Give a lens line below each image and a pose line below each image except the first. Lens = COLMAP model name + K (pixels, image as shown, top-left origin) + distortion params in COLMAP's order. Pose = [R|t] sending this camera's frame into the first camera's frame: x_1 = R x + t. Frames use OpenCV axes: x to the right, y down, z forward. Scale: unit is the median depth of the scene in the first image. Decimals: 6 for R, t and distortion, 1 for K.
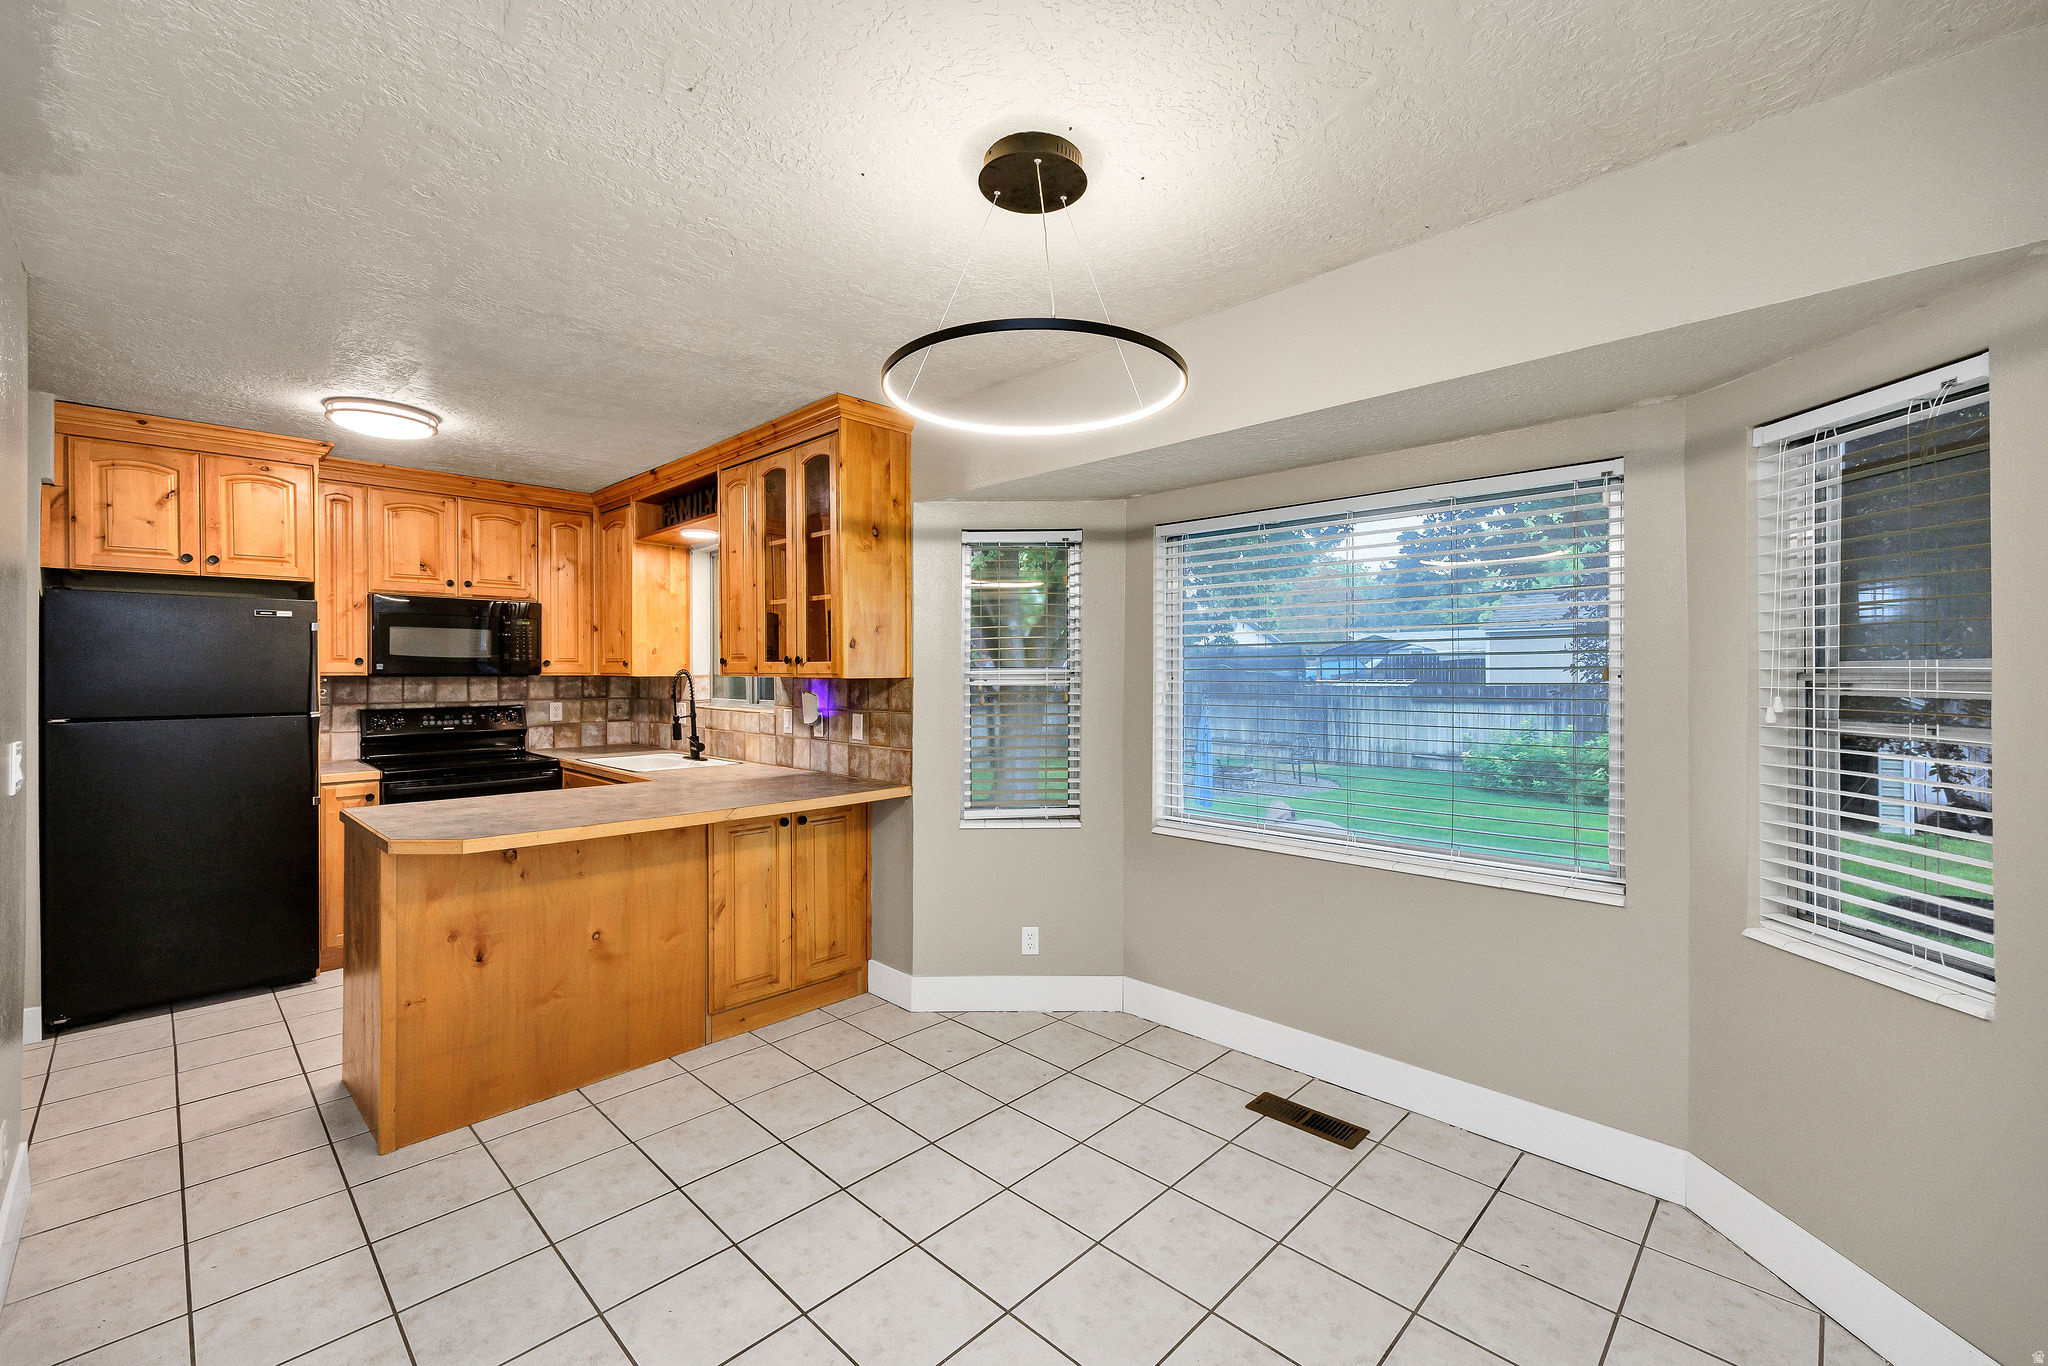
lens RADIAL K [[829.6, 0, 1024.0], [0, 829.6, 683.0], [0, 0, 1]] dist [-0.000082, 0.000056]
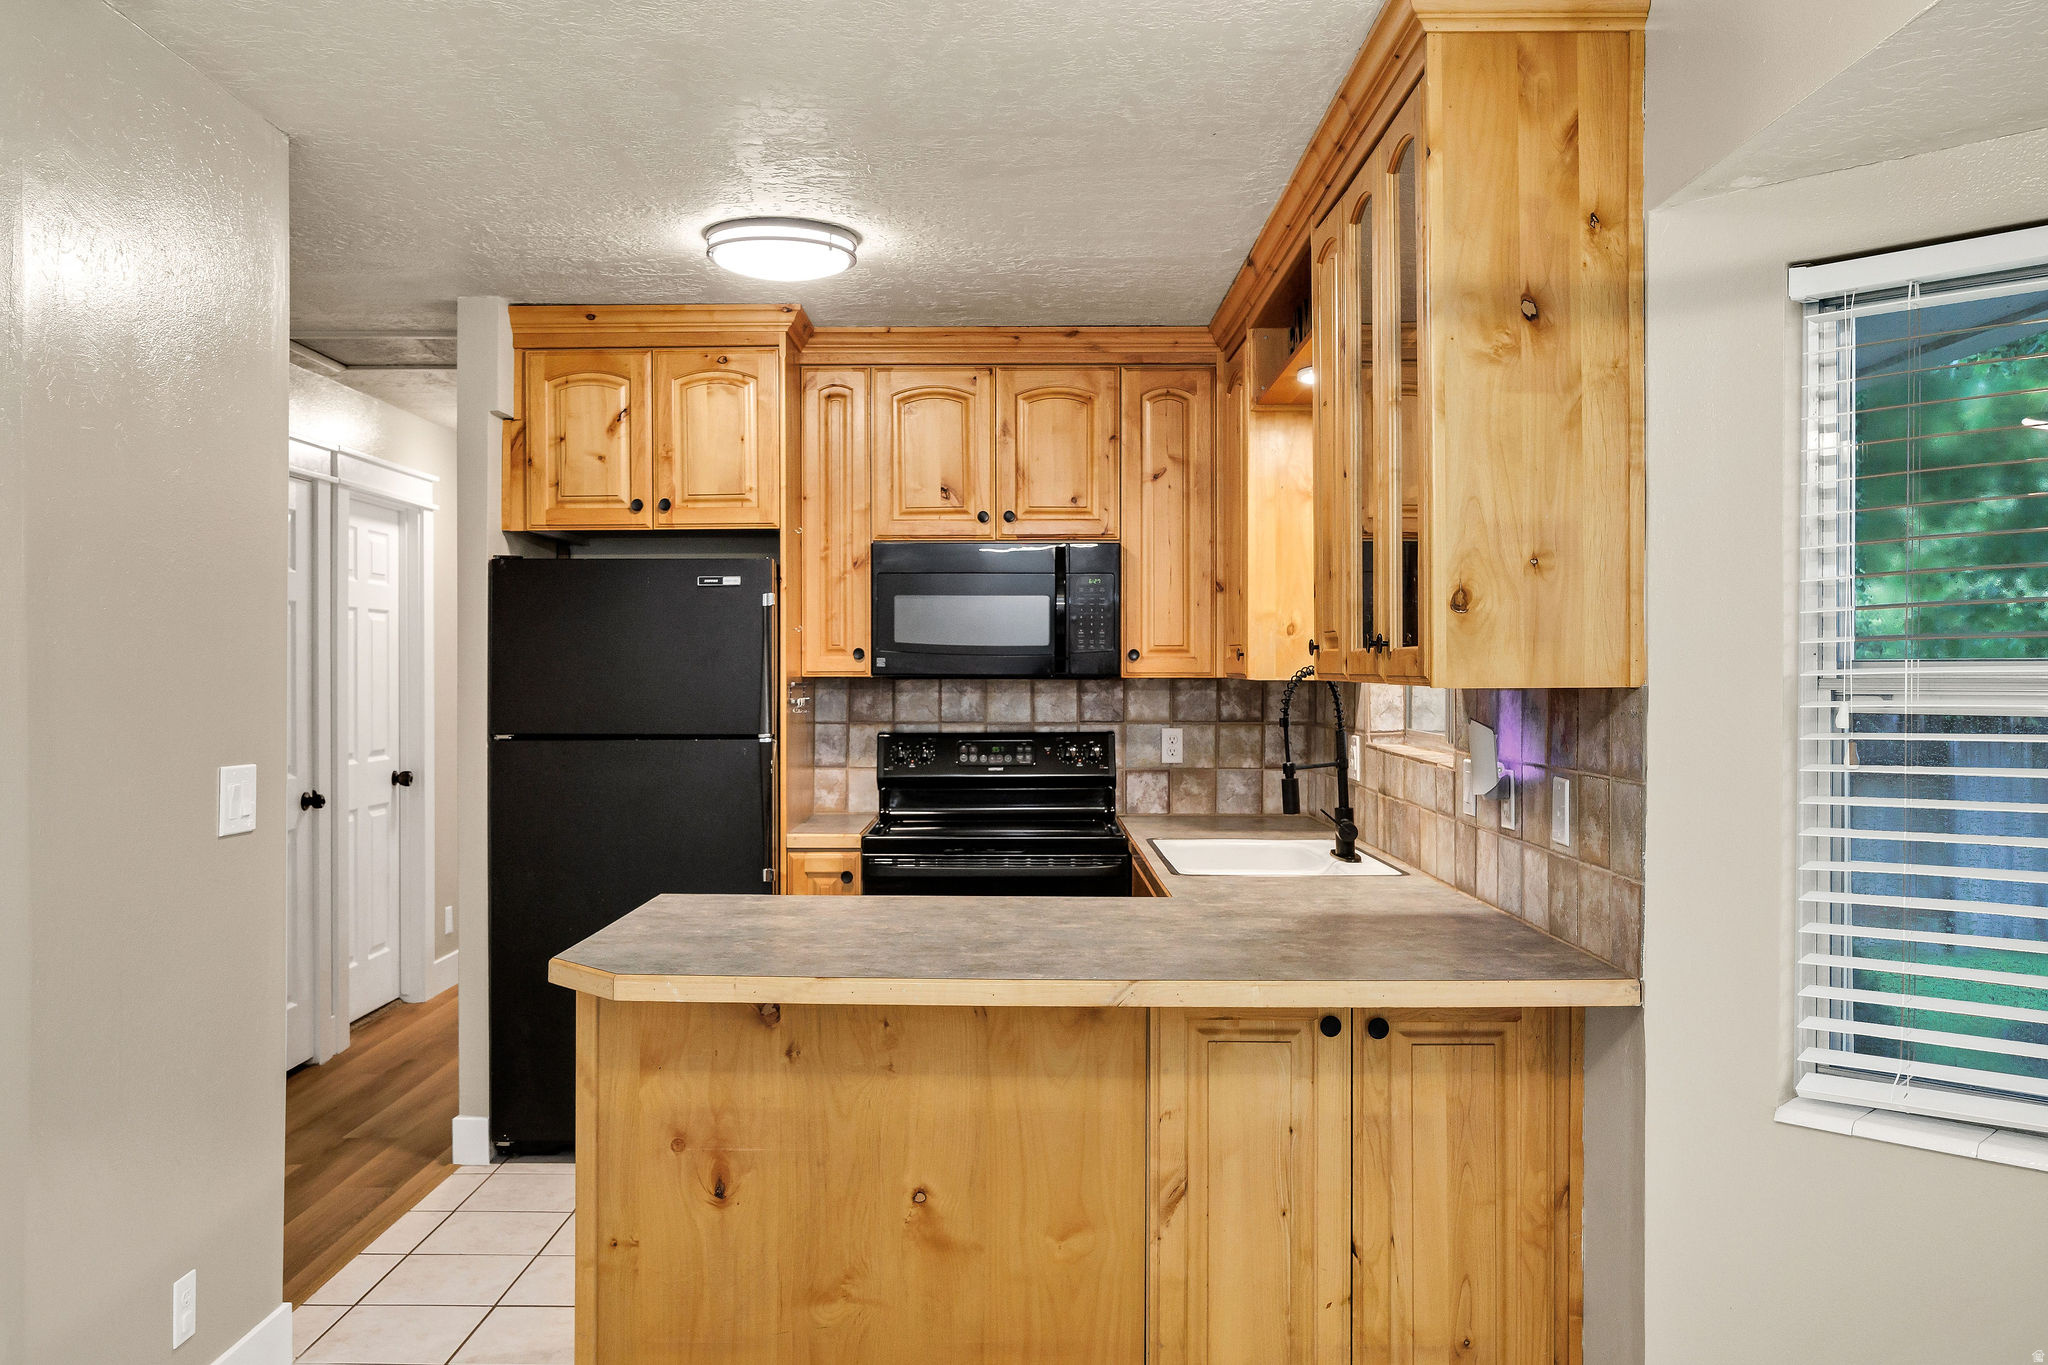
lens RADIAL K [[1659.5, 0, 1024.0], [0, 1659.5, 682.5], [0, 0, 1]] dist [-0.002818, 0.001403]
pose [[0.689046, 0.005438, -0.724697, 0.199447], [-0.010365, 0.999944, -0.002352, -0.003672], [0.724644, 0.009132, 0.689063, 0.275946]]
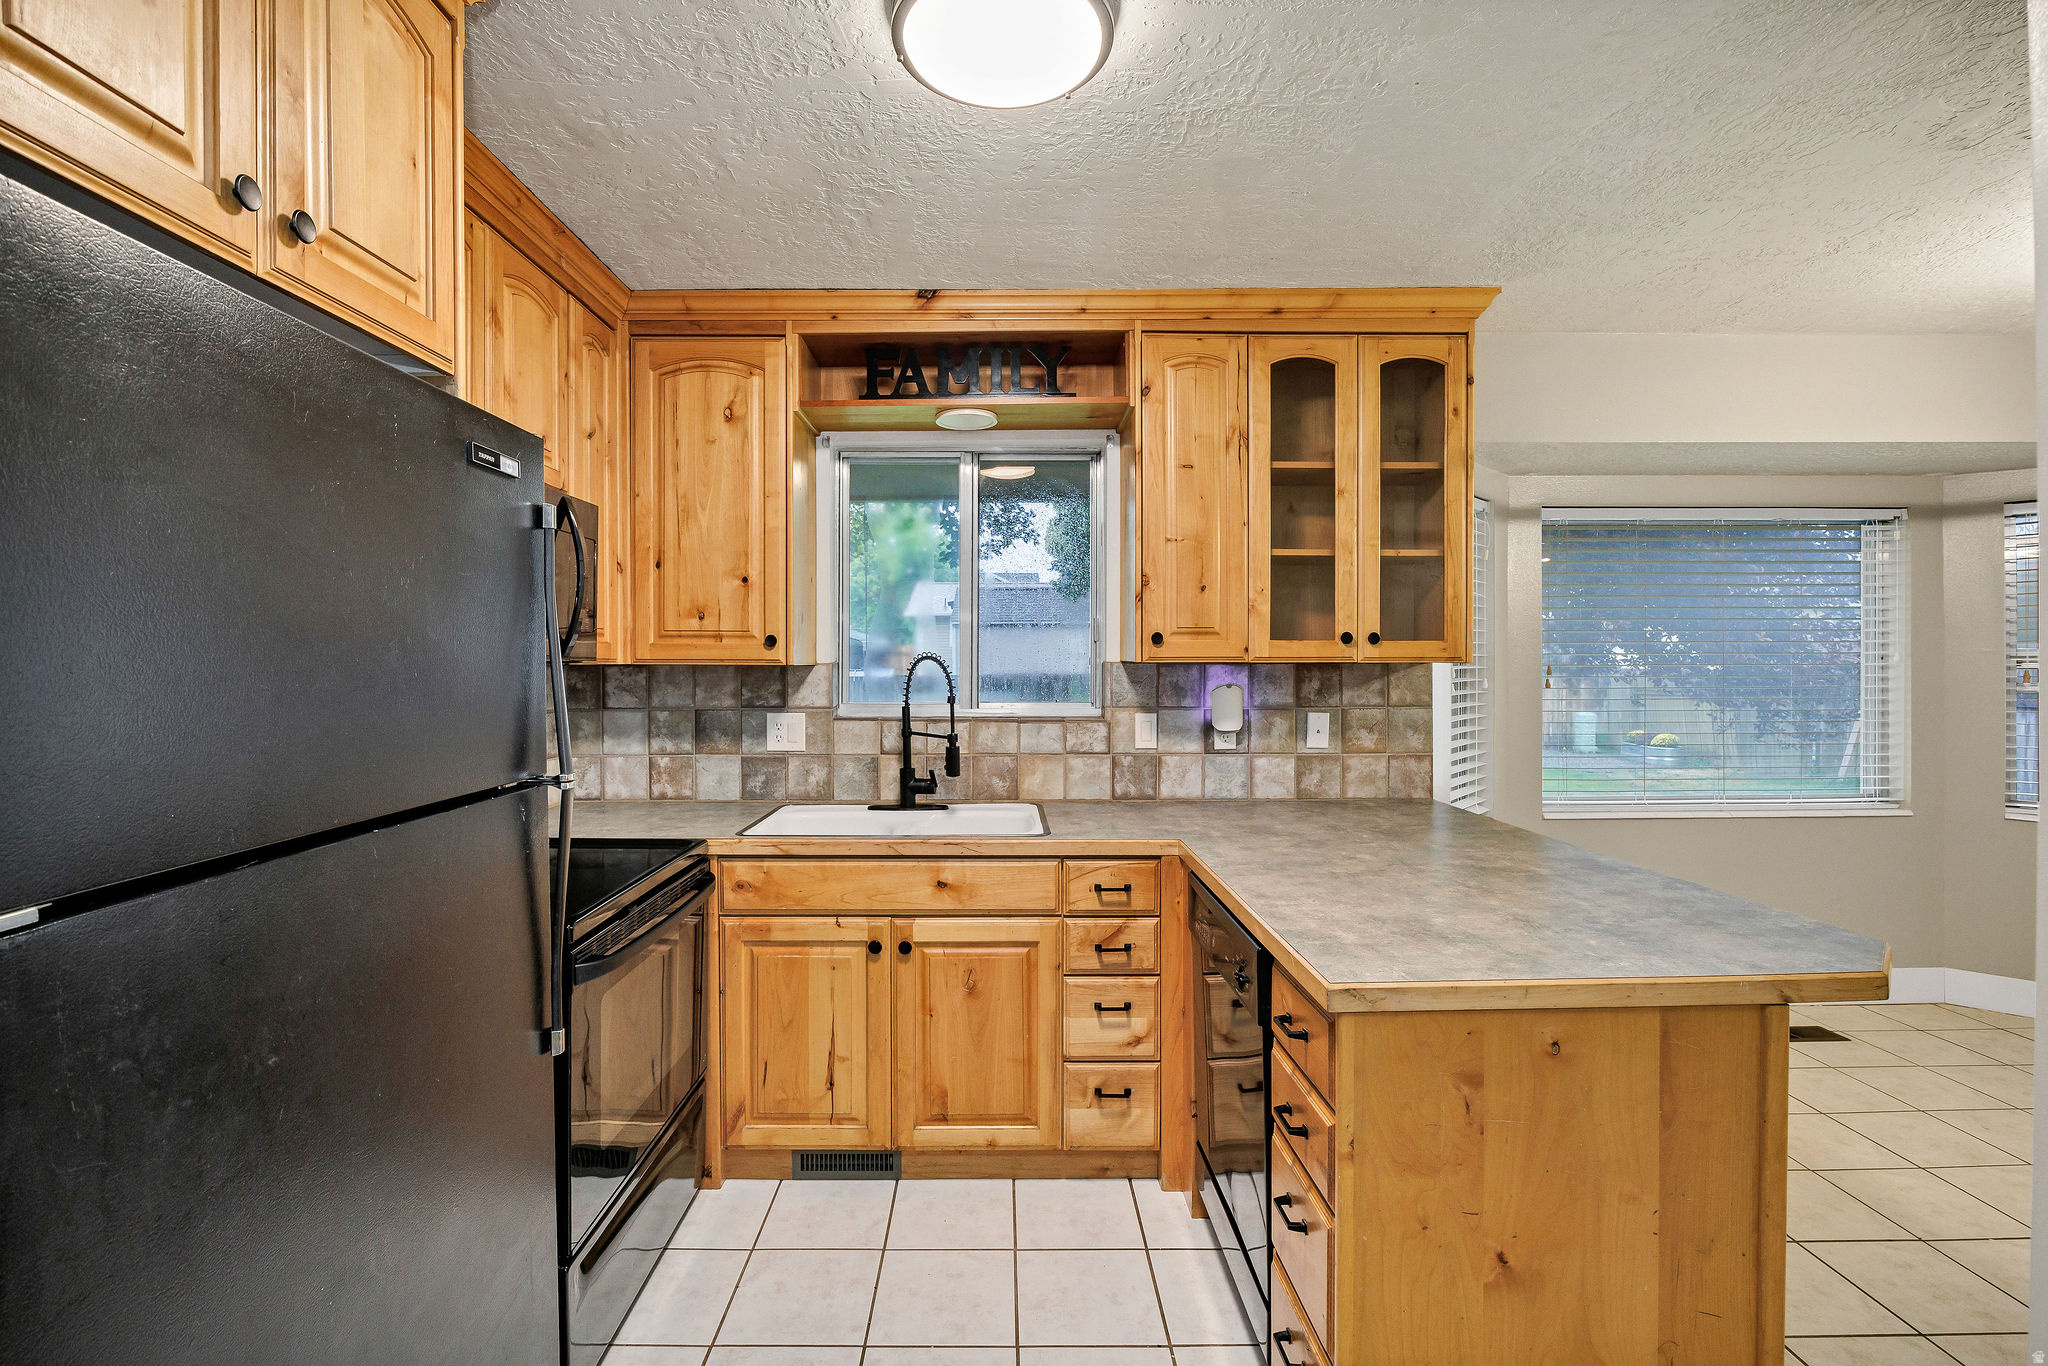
lens RADIAL K [[962.2, 0, 1024.0], [0, 962.2, 683.0], [0, 0, 1]] dist [0.000307, -0.000045]
pose [[0.700700, -0.017115, 0.713251, -1.013290], [0.009855, 0.999849, 0.014311, -0.004054], [-0.713388, -0.002998, 0.700763, 0.601871]]
